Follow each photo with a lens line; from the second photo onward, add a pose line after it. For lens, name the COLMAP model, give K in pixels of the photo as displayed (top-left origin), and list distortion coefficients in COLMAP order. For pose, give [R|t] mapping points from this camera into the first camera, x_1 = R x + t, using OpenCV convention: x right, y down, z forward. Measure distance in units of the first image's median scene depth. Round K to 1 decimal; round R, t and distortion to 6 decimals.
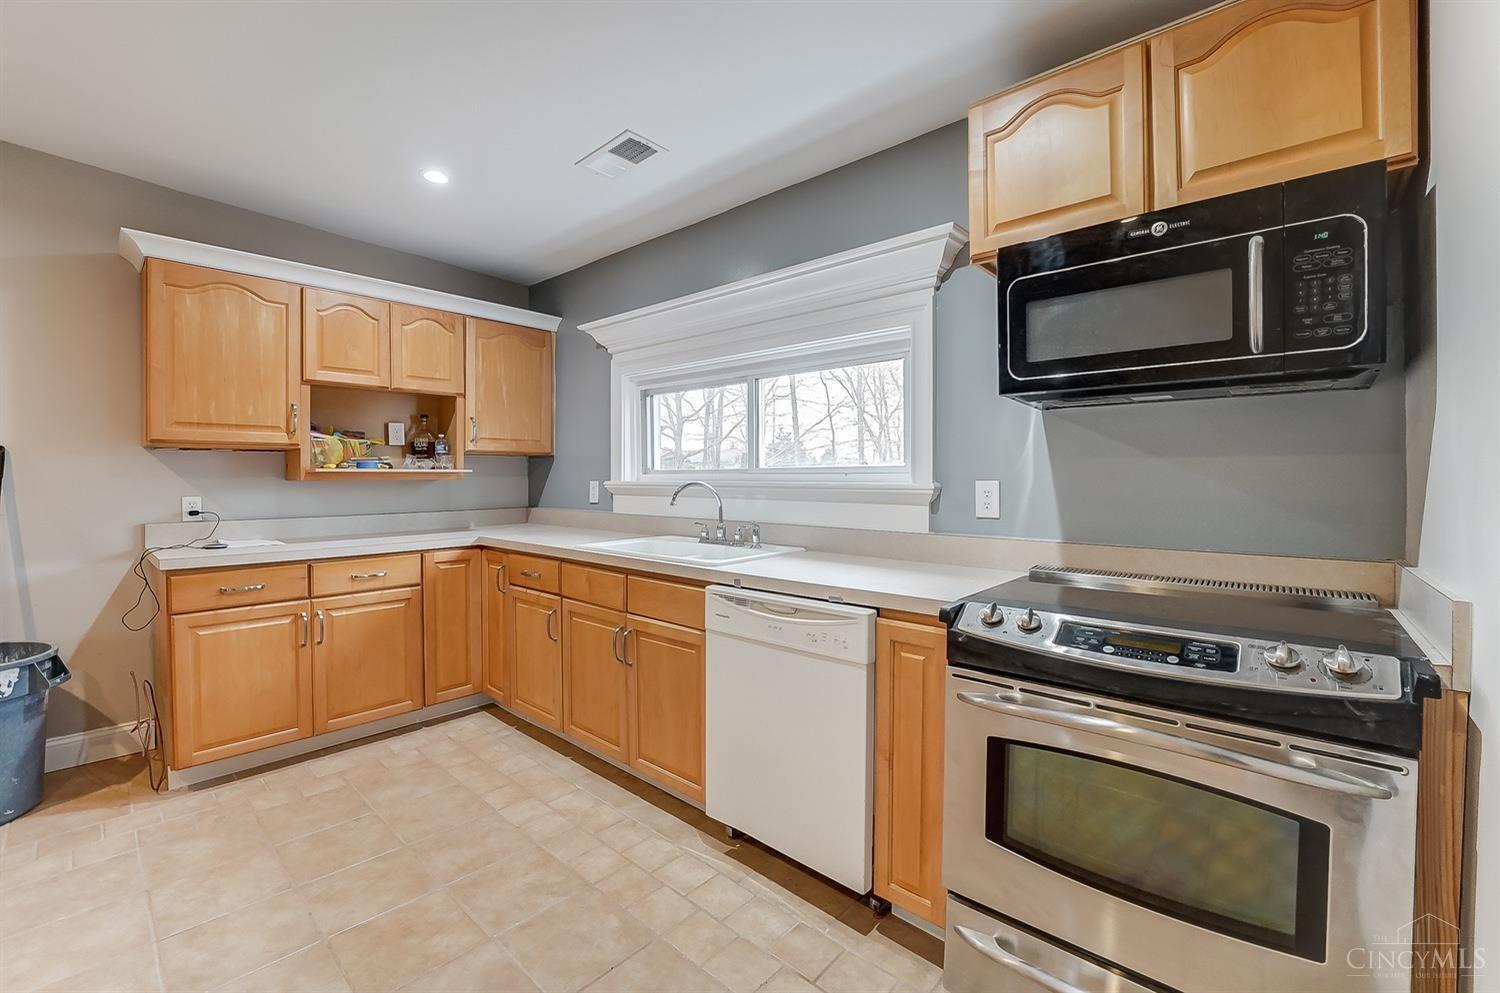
lens RADIAL K [[629.9, 0, 772.5], [0, 629.9, 478.3], [0, 0, 1]] dist [-0.028502, 0.000114]
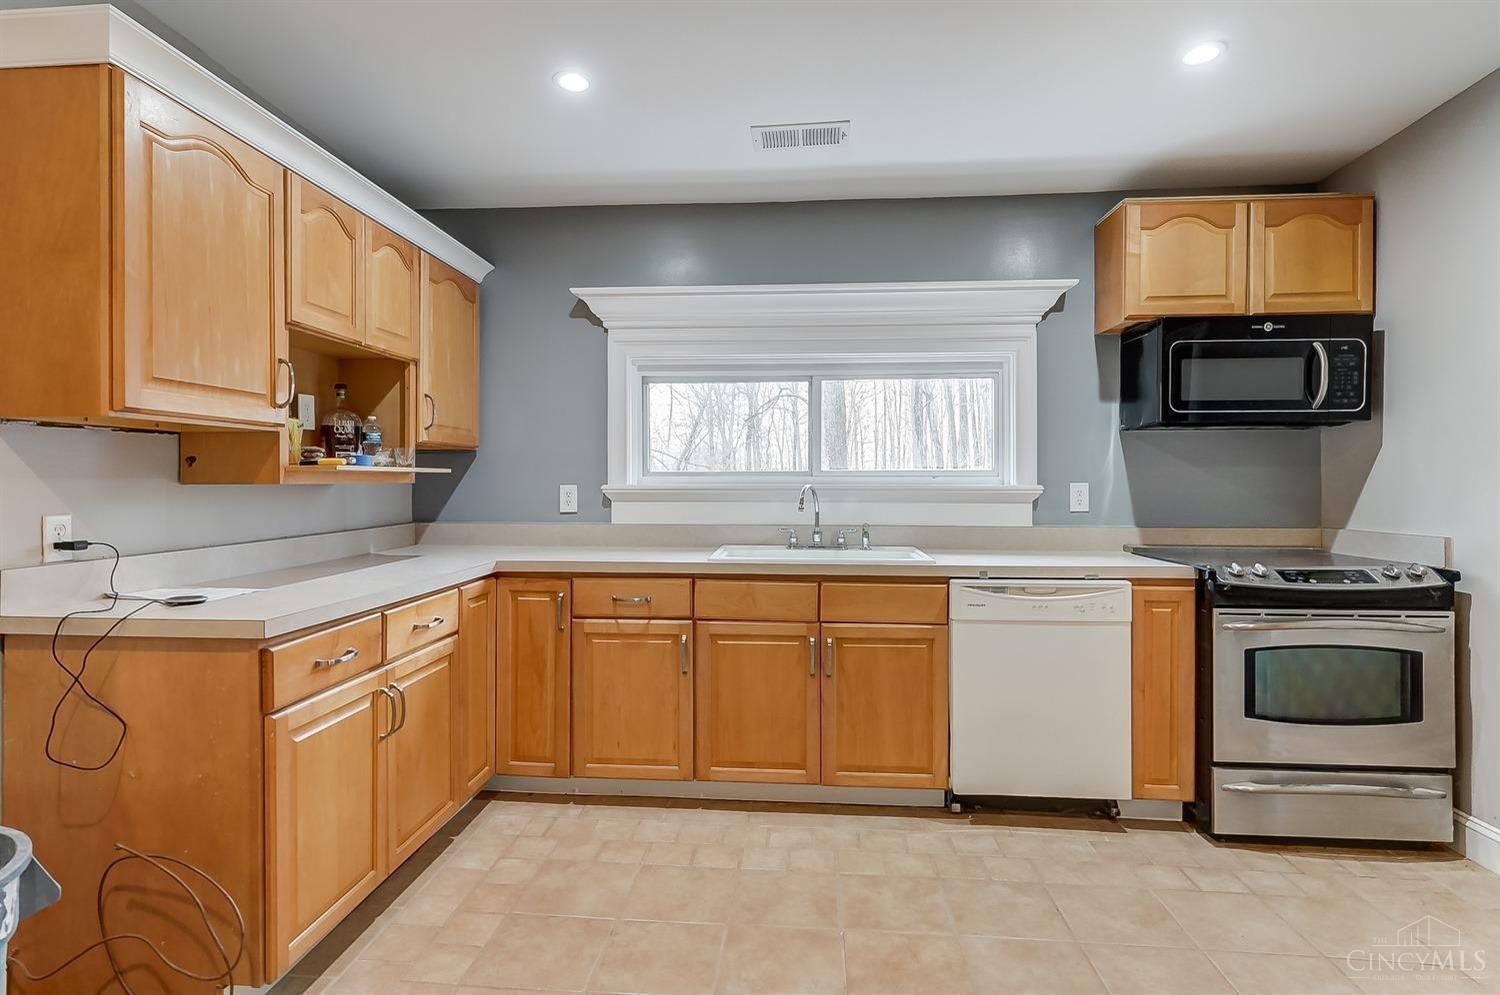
lens RADIAL K [[768.7, 0, 749.5], [0, 768.7, 479.7], [0, 0, 1]] dist [-0.011122, -0.000068]
pose [[0.797443, 0.002187, 0.603391, -1.019590], [0.000836, 0.999988, -0.004730, 0.003809], [-0.603394, 0.004277, 0.797432, 0.138462]]
